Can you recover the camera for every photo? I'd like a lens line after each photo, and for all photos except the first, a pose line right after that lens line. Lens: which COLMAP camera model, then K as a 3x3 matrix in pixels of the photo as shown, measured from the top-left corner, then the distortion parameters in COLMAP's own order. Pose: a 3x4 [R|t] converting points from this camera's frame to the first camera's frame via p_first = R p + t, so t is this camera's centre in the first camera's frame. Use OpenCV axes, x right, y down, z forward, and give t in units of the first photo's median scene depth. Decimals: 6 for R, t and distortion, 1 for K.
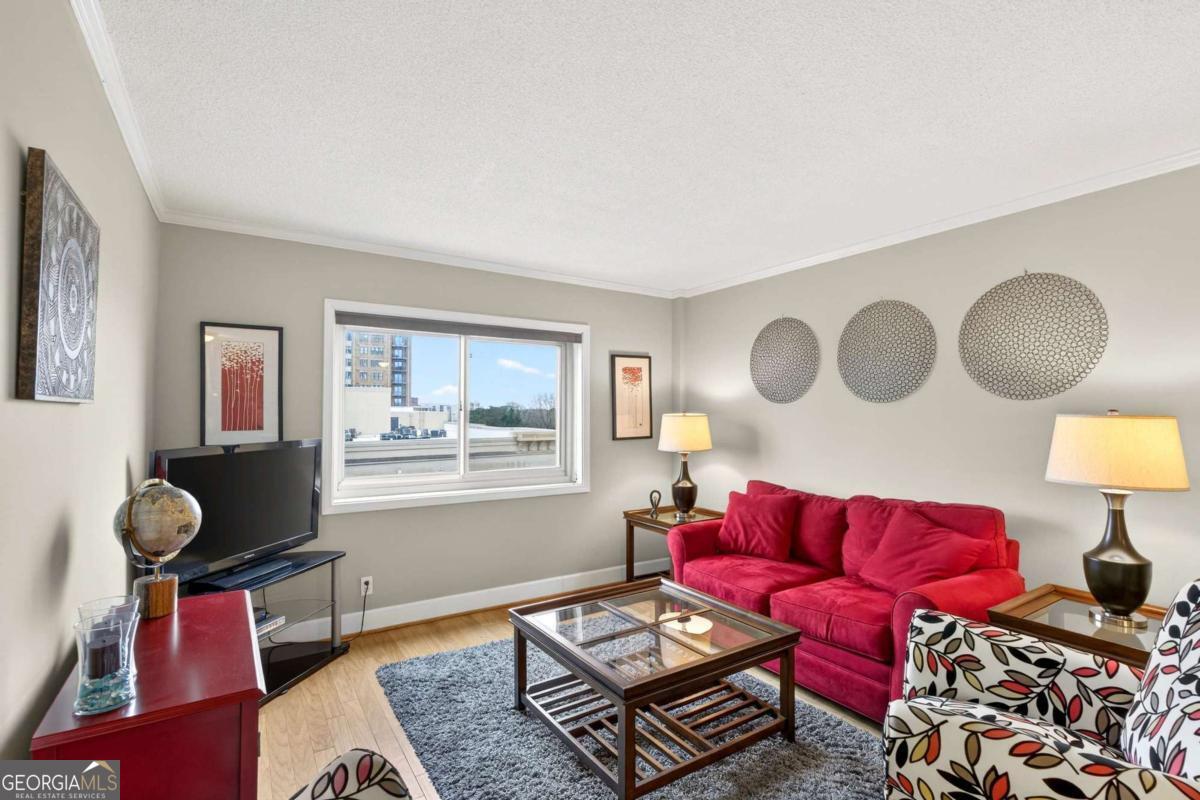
lens RADIAL K [[542.2, 0, 600.0], [0, 542.2, 400.0], [0, 0, 1]] dist [-0.003104, -0.000143]
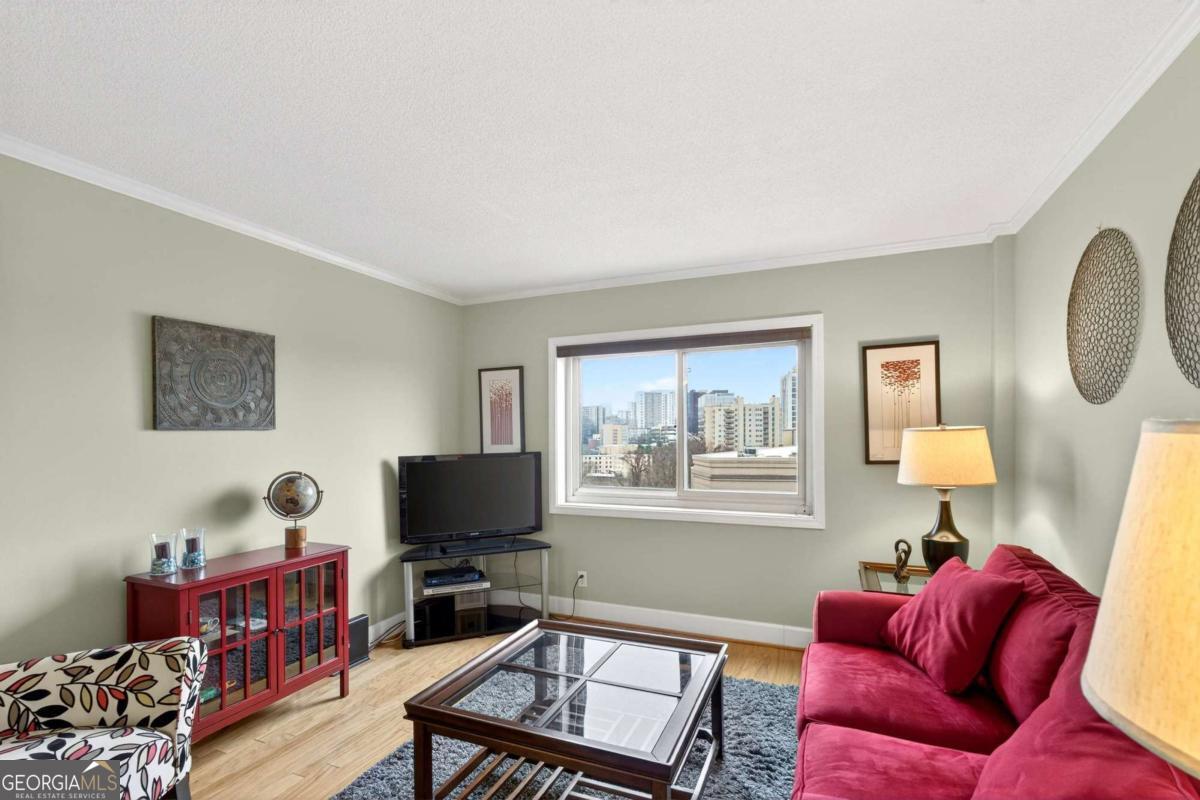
lens RADIAL K [[546.4, 0, 585.4], [0, 546.4, 441.2], [0, 0, 1]] dist [0.001400, -0.000018]
pose [[0.558216, 0.006752, -0.829668, 0.517166], [0.032347, 0.999030, 0.029894, 0.010794], [0.829065, -0.043525, 0.557456, 0.338894]]
